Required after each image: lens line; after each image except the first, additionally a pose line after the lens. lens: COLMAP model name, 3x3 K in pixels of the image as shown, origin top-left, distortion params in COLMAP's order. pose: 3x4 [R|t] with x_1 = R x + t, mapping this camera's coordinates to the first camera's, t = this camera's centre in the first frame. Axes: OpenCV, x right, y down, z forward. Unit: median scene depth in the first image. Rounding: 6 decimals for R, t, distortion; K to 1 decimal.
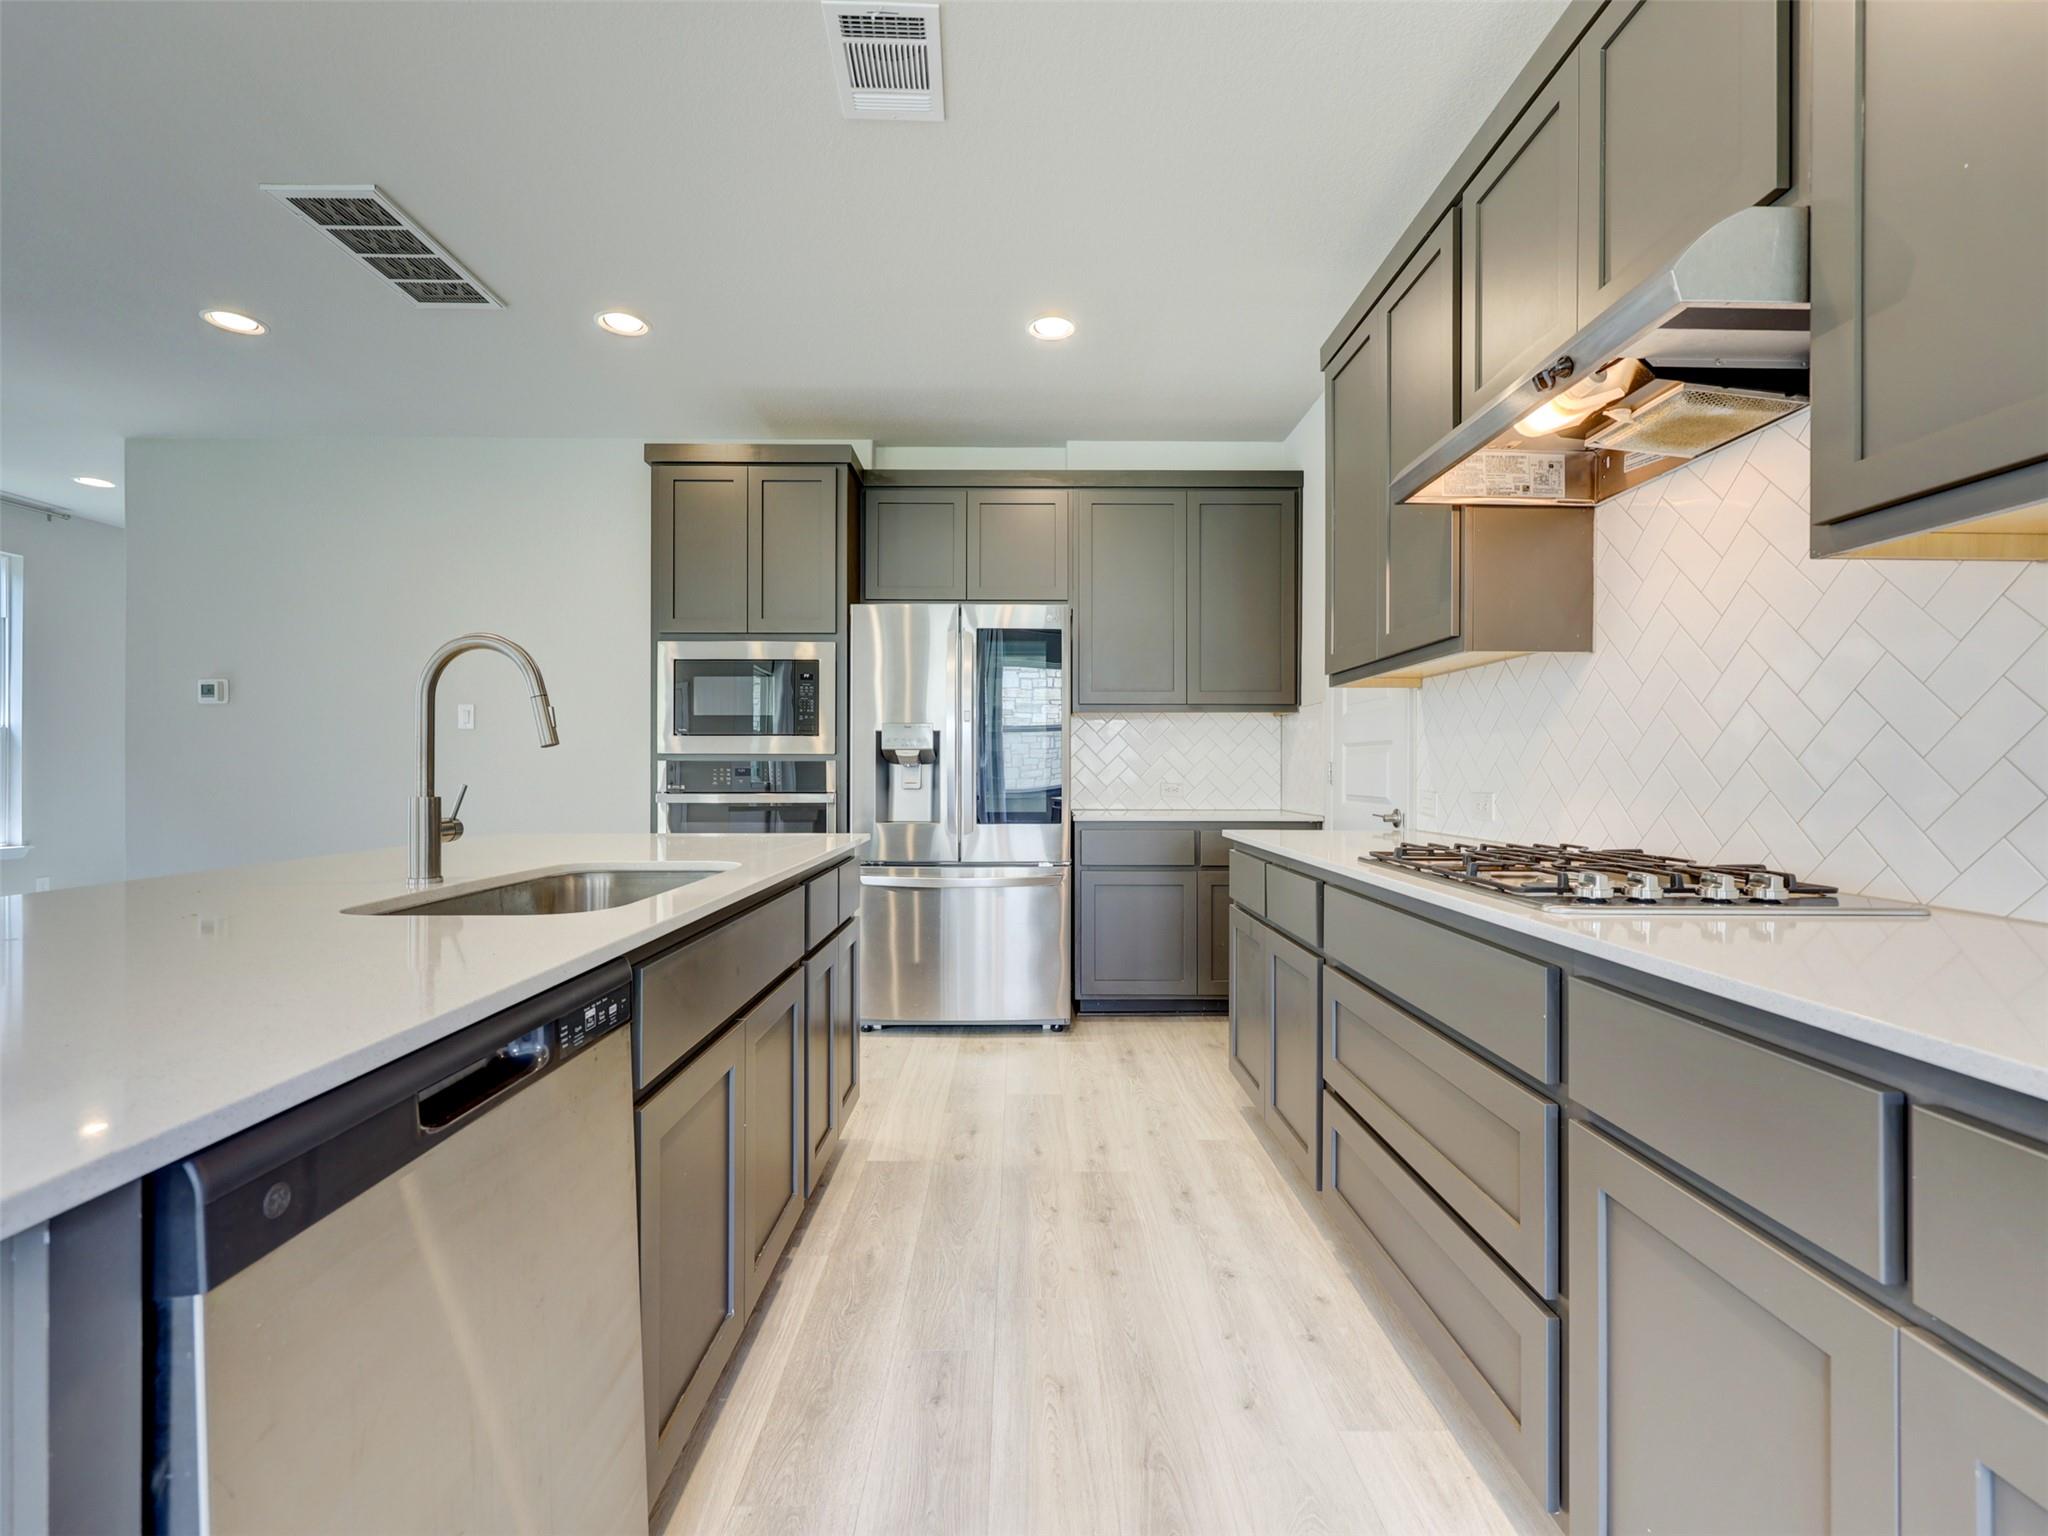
lens RADIAL K [[921.5, 0, 1024.0], [0, 921.5, 768.0], [0, 0, 1]] dist [-0.000037, 0.000354]
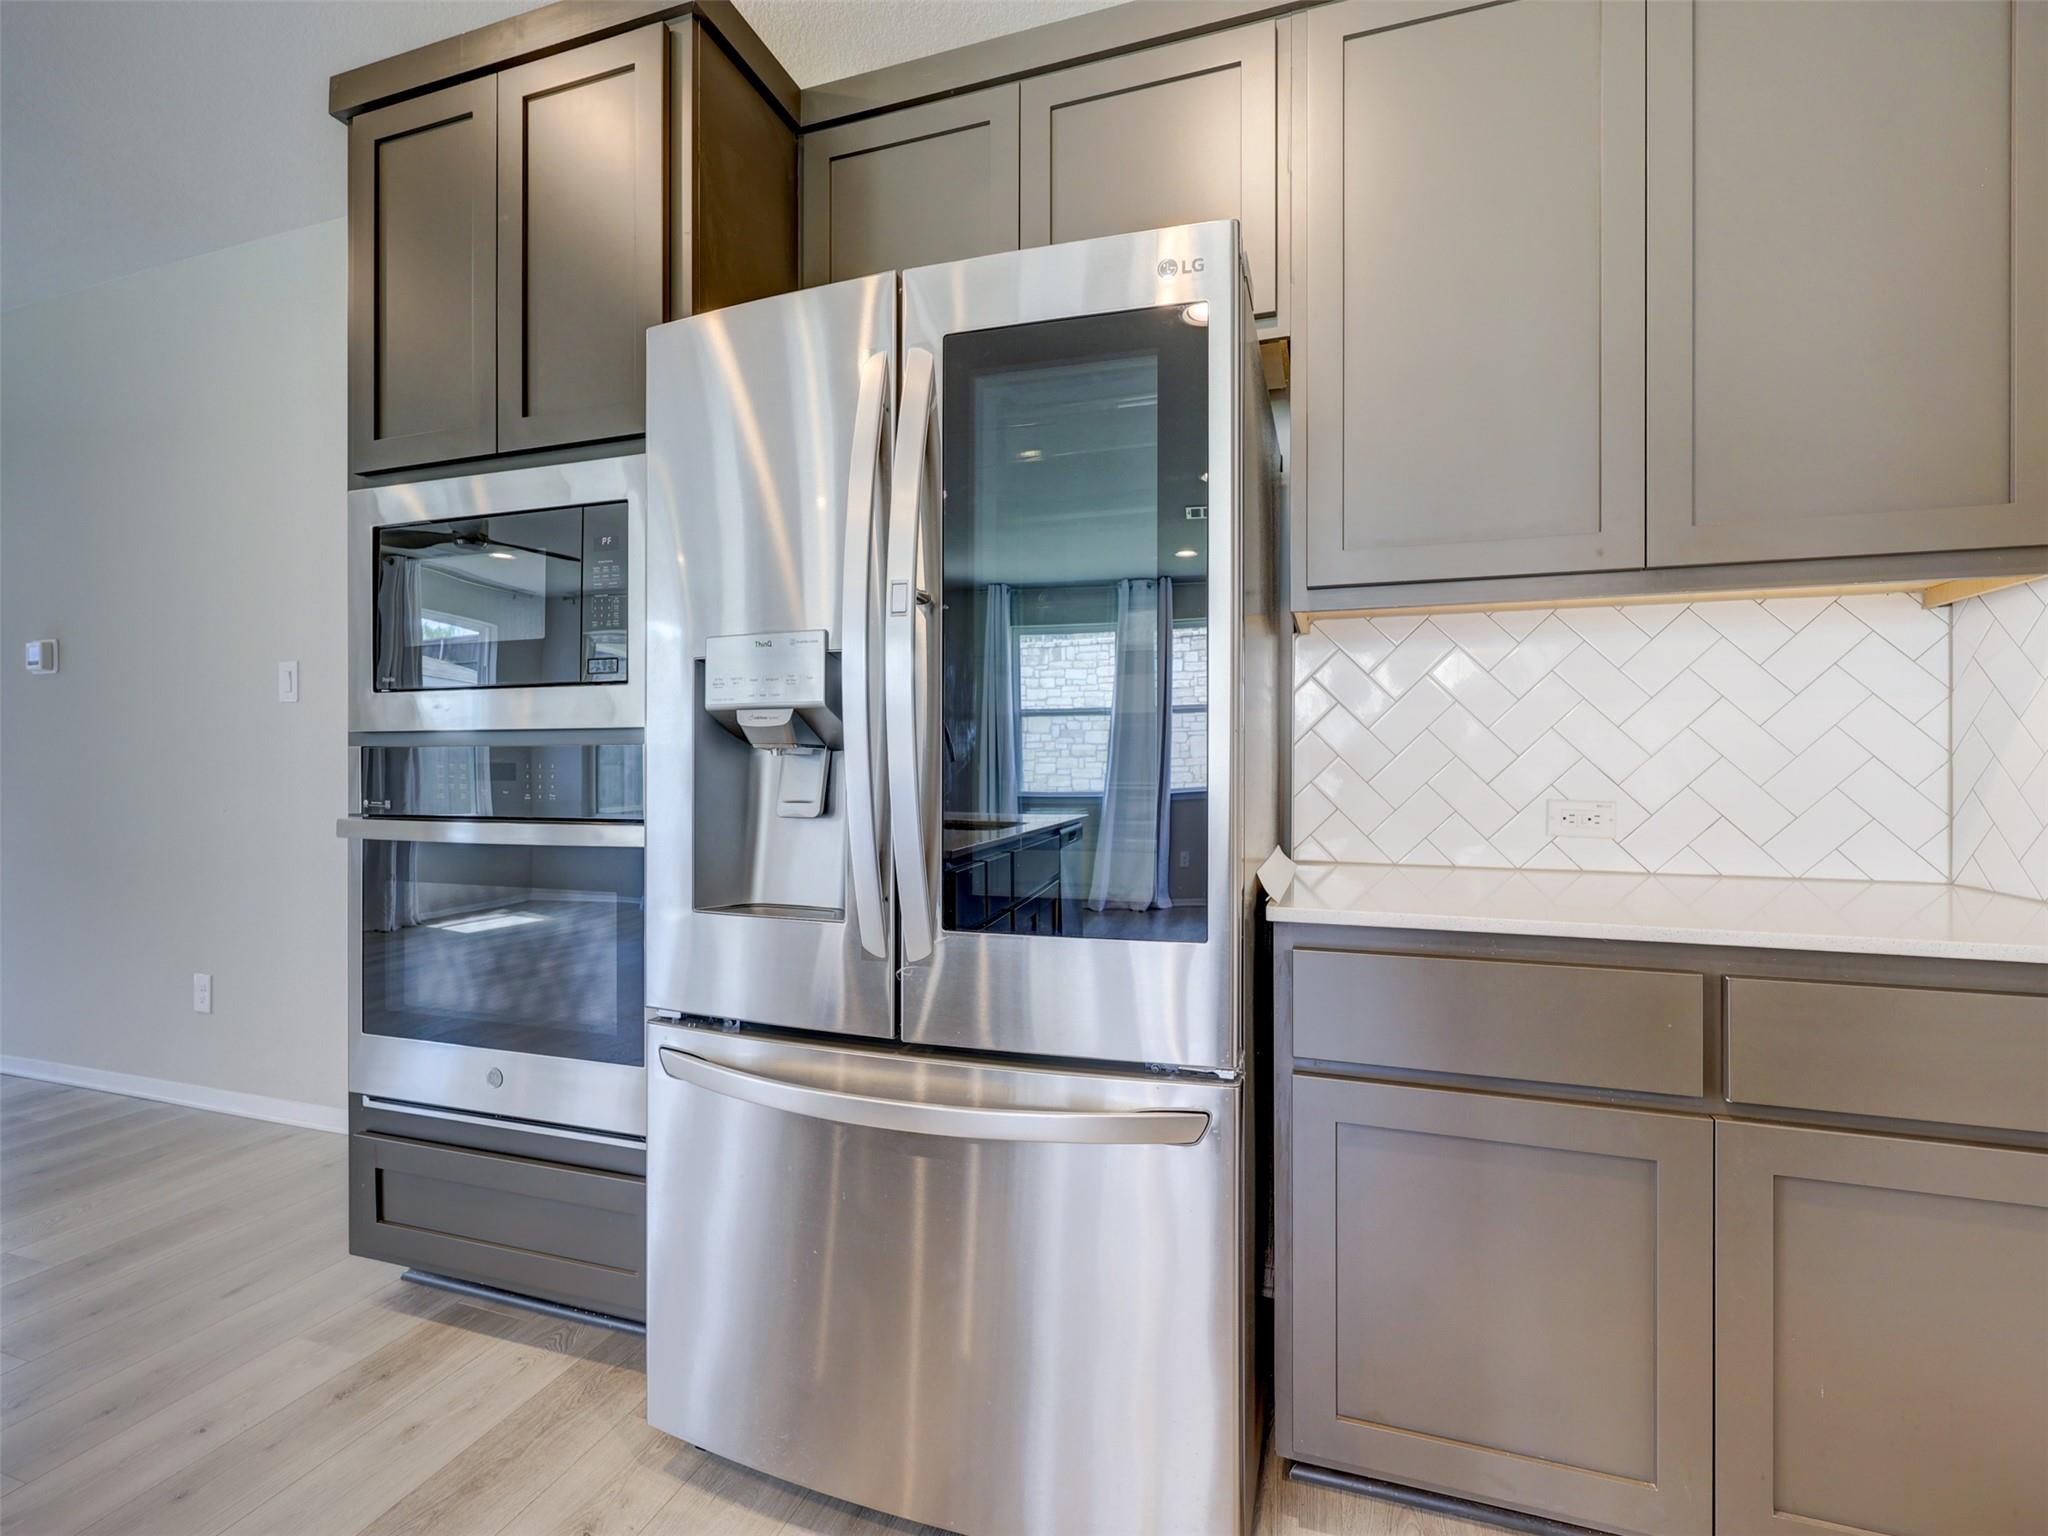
lens RADIAL K [[919.8, 0, 1026.6], [0, 919.8, 766.3], [0, 0, 1]] dist [-0.001186, 0.000065]
pose [[0.945721, -0.001349, -0.324977, 0.086061], [0.002059, 0.999996, 0.001841, 0.001834], [0.324973, -0.002410, 0.945720, 0.722028]]
